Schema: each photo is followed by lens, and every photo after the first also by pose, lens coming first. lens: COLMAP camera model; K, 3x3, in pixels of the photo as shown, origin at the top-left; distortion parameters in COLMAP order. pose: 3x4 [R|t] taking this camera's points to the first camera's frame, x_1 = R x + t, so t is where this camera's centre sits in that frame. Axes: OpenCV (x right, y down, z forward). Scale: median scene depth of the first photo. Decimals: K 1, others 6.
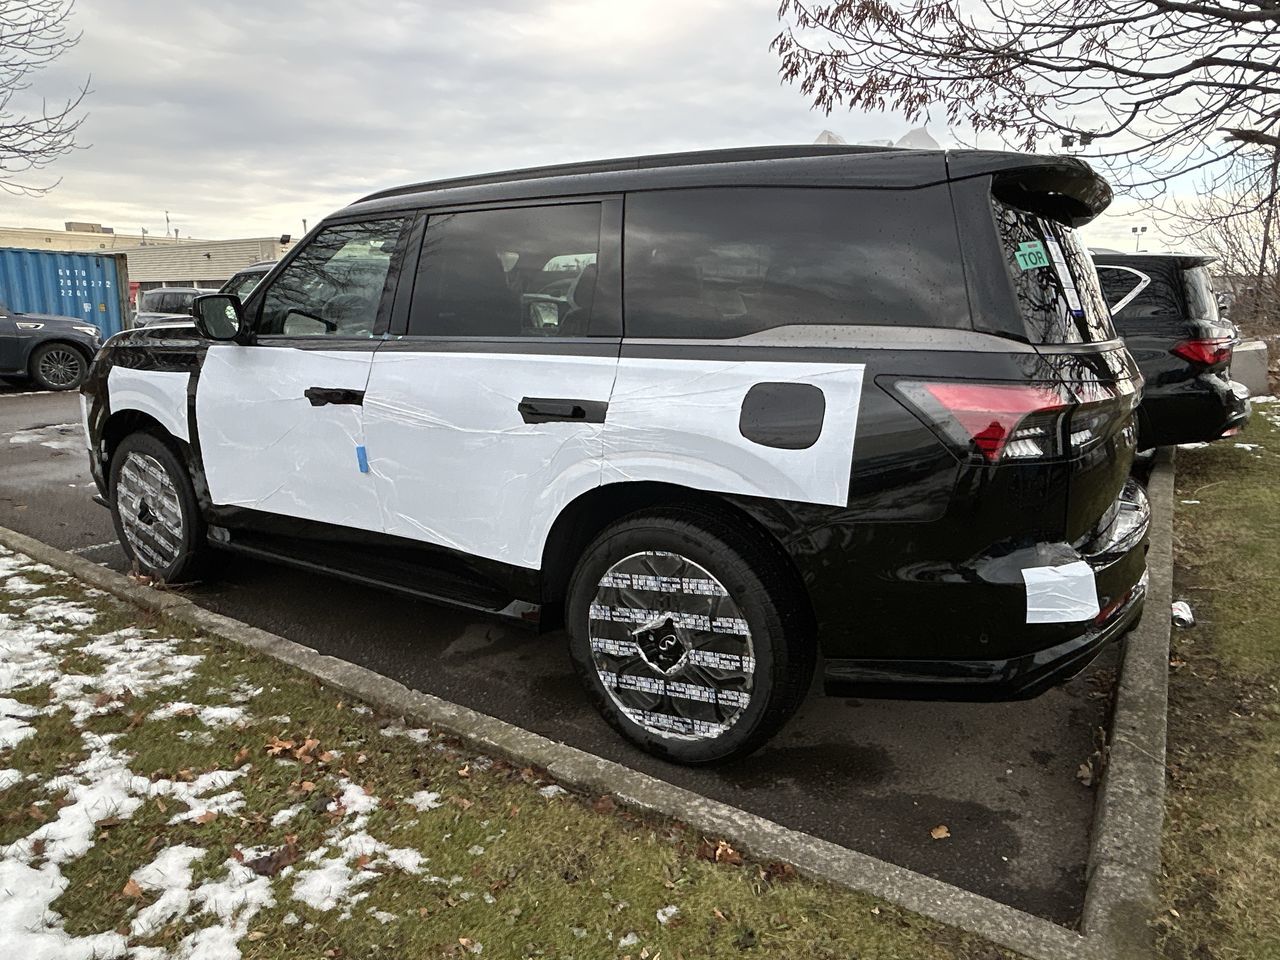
lens RADIAL K [[817.4, 0, 641.2], [0, 817.4, 476.2], [0, 0, 1]] dist [-0.007735, 0.004106]
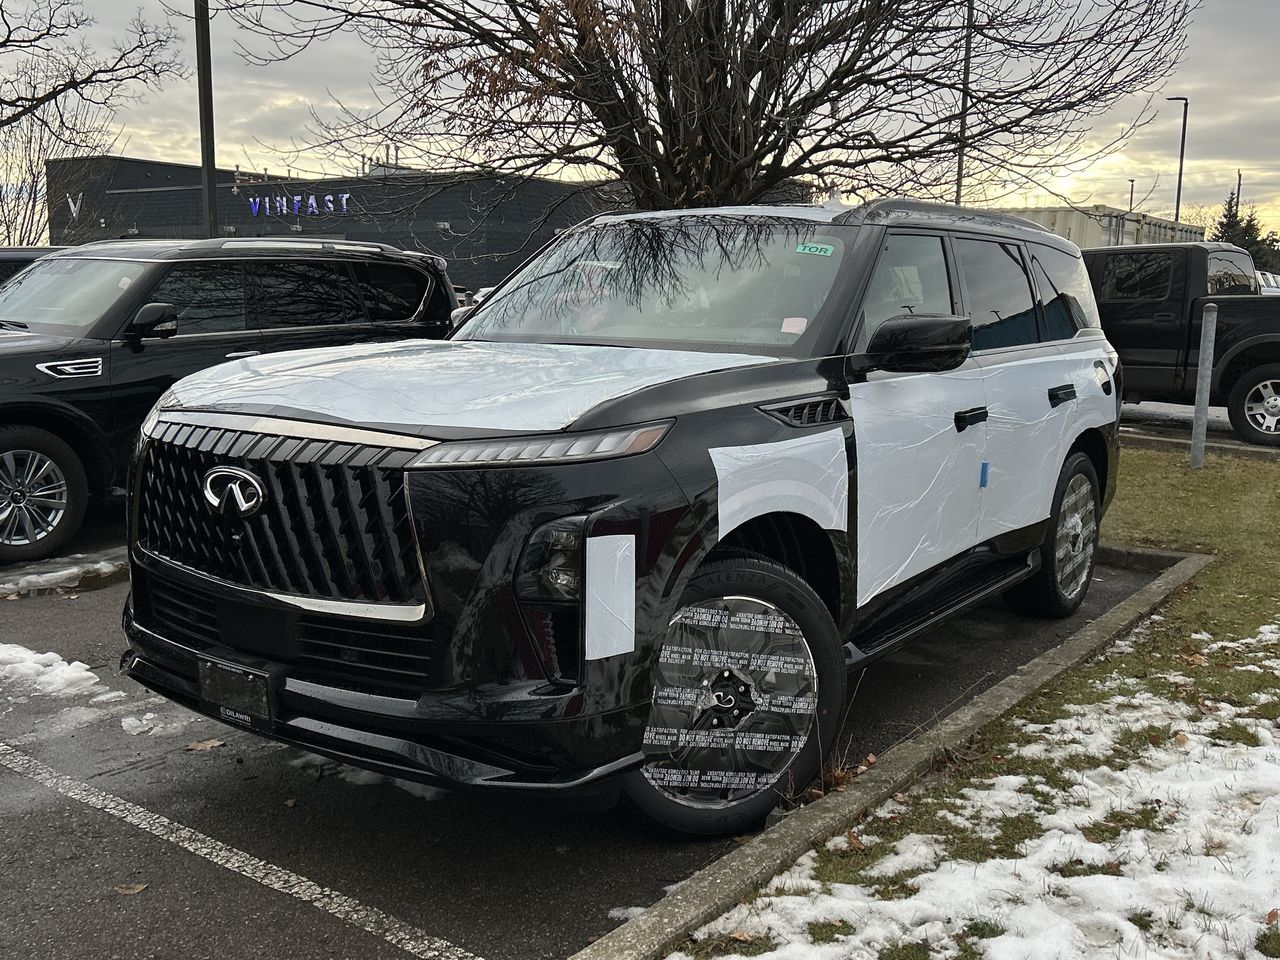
lens RADIAL K [[1213.6, 0, 642.3], [0, 1213.6, 482.3], [0, 0, 1]] dist [0.025343, 0.000000]
pose [[0.053740, -0.152806, 0.986794, -2.289498], [0.192938, 0.971189, 0.139882, -0.374779], [-0.979738, 0.182873, 0.081674, 1.598945]]
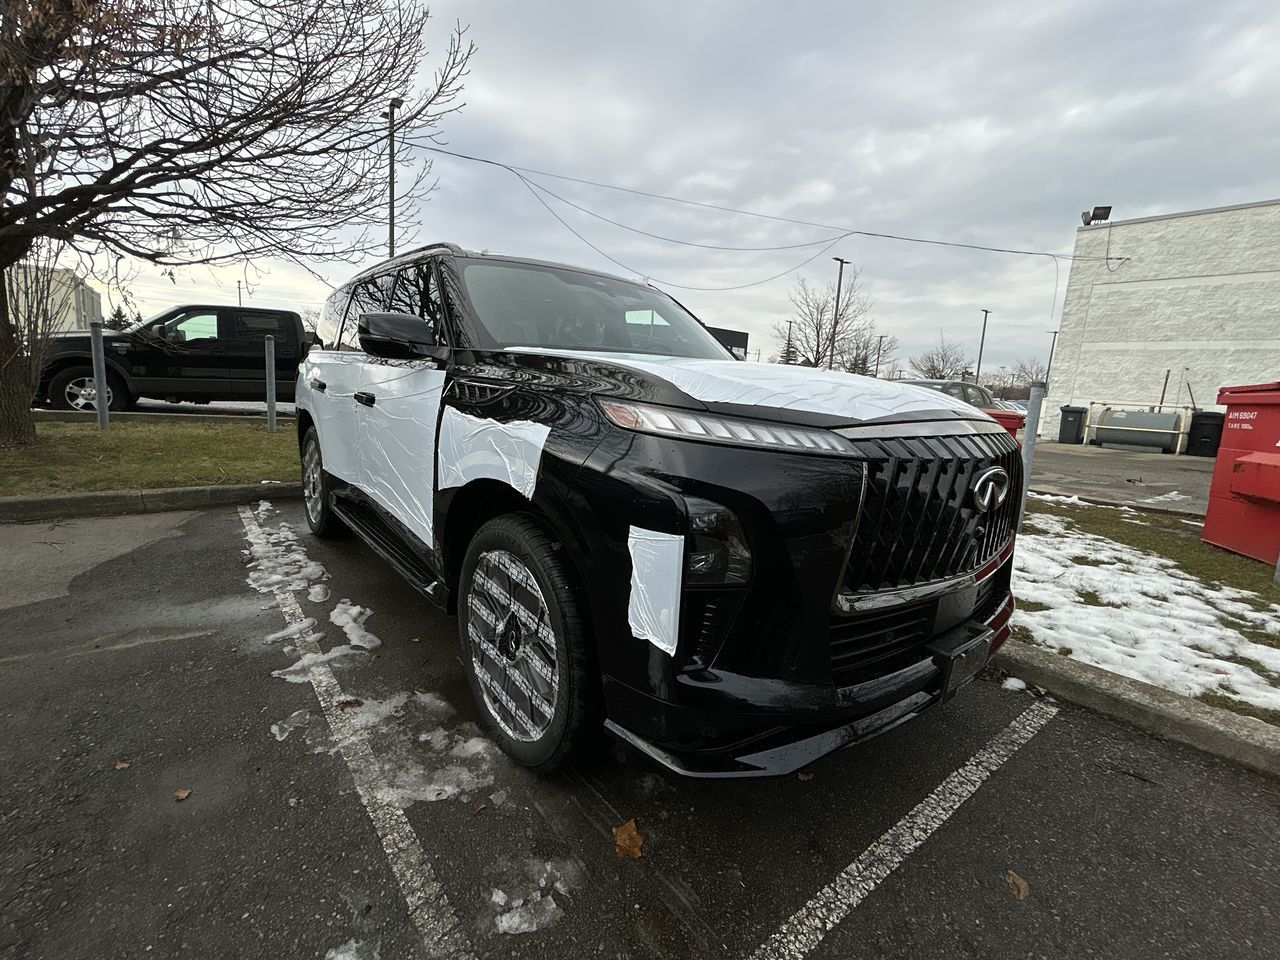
lens RADIAL K [[569.6, 0, 638.2], [0, 569.6, 480.8], [0, 0, 1]] dist [-0.006441, 0.002945]
pose [[-0.950149, -0.111507, 0.291176, -0.914009], [0.001411, 0.932318, 0.361637, -0.509455], [-0.311794, 0.344020, -0.885683, 2.781362]]
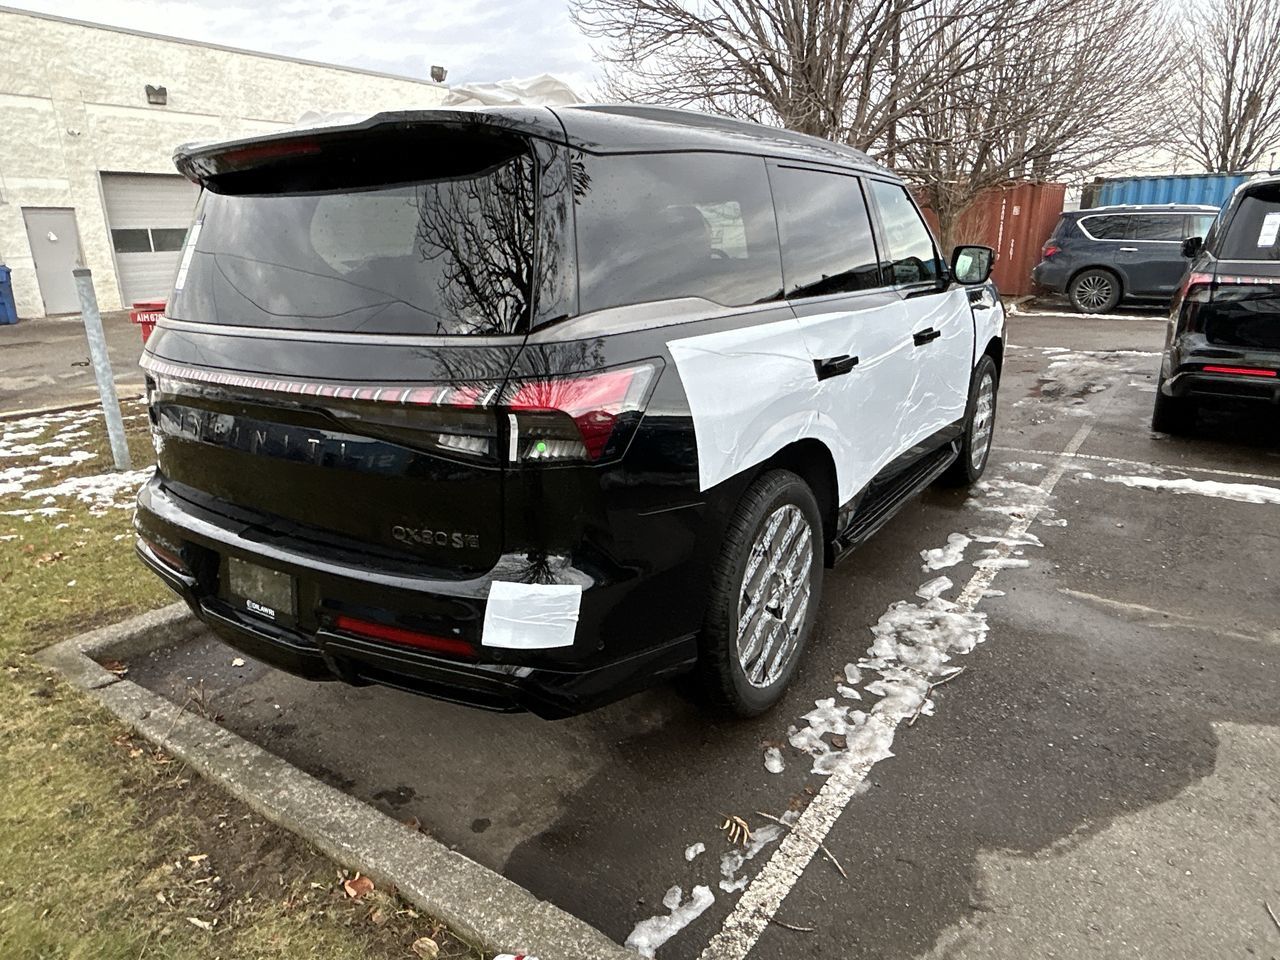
lens RADIAL K [[817.4, 0, 640.1], [0, 817.4, 476.2], [0, 0, 1]] dist [-0.007735, 0.004106]
pose [[-0.018772, 0.274077, -0.961524, 1.421964], [-0.180041, 0.945047, 0.272895, -0.324983], [0.983480, 0.178236, 0.031605, 1.394673]]
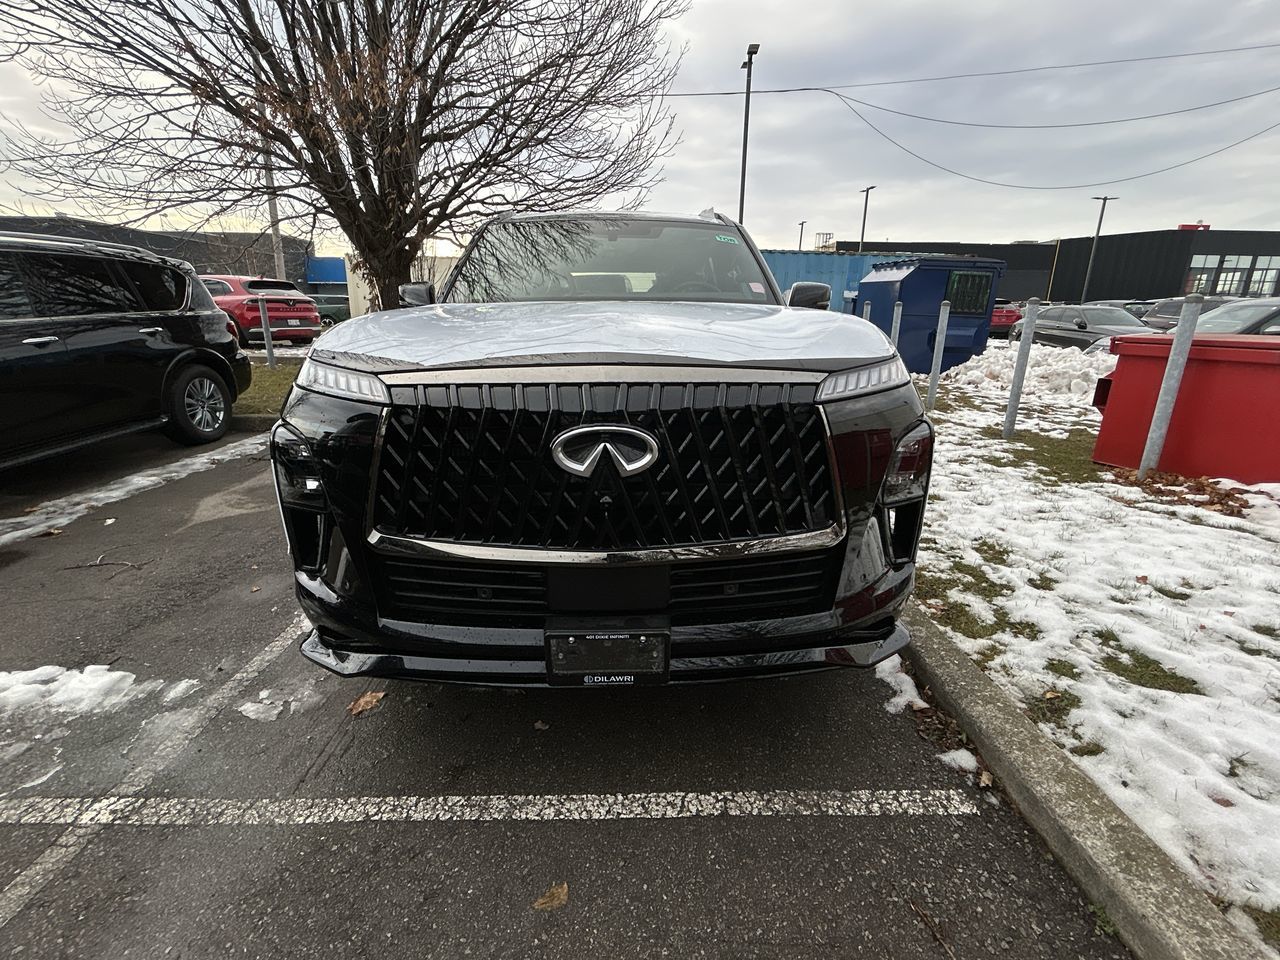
lens RADIAL K [[569.6, 0, 642.5], [0, 569.6, 479.6], [0, 0, 1]] dist [-0.006441, 0.002945]
pose [[-0.566150, -0.236952, 0.789512, -1.531550], [0.162115, 0.907081, 0.388488, -0.443006], [-0.808204, 0.347934, -0.475130, 2.327821]]
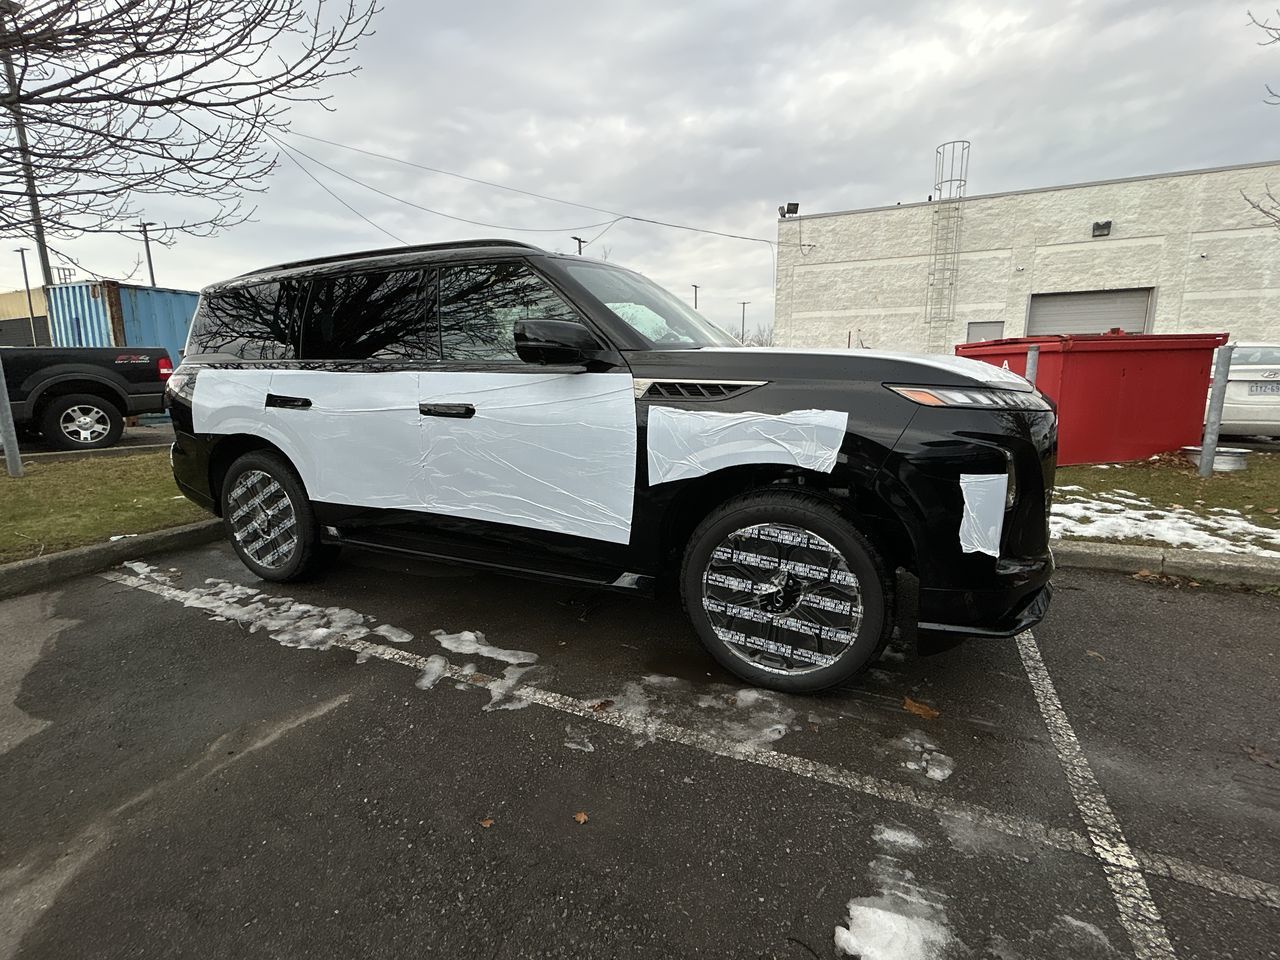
lens RADIAL K [[569.6, 0, 638.7], [0, 569.6, 481.3], [0, 0, 1]] dist [-0.006441, 0.002945]
pose [[-0.988865, 0.035702, -0.144468, -0.244165], [-0.024118, 0.919512, 0.392320, -0.551053], [0.146847, 0.391436, -0.908413, 2.942474]]
